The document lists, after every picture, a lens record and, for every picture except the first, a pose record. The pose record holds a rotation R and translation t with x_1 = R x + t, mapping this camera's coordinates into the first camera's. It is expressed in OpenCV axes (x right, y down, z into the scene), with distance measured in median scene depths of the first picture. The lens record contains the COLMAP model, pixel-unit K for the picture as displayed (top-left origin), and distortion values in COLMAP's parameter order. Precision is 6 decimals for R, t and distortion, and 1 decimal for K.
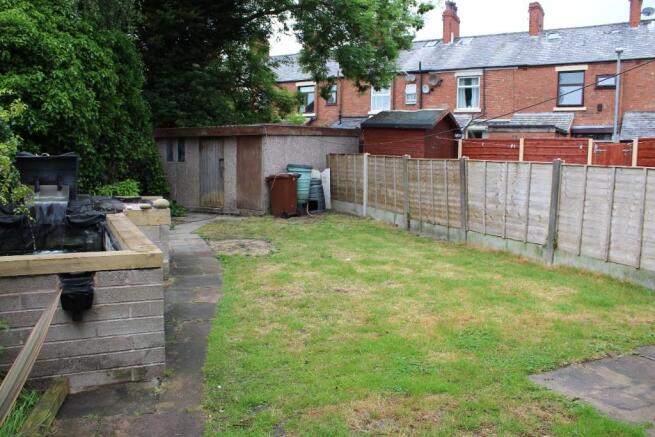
lens RADIAL K [[541.2, 0, 327.5], [0, 541.2, 218.5], [0, 0, 1]] dist [-0.100402, 0.017621]
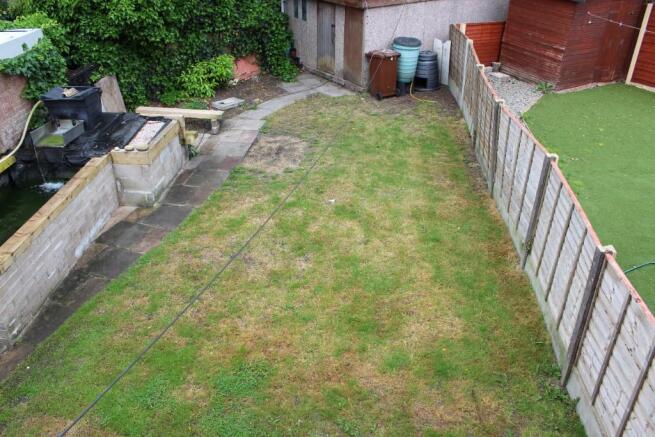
lens RADIAL K [[541.2, 0, 327.5], [0, 541.2, 218.5], [0, 0, 1]] dist [-0.100402, 0.017621]
pose [[0.876584, 0.235962, -0.419430, 0.283316], [-0.049159, 0.910891, 0.409708, -0.189508], [0.478731, -0.338525, 0.810073, 0.101617]]
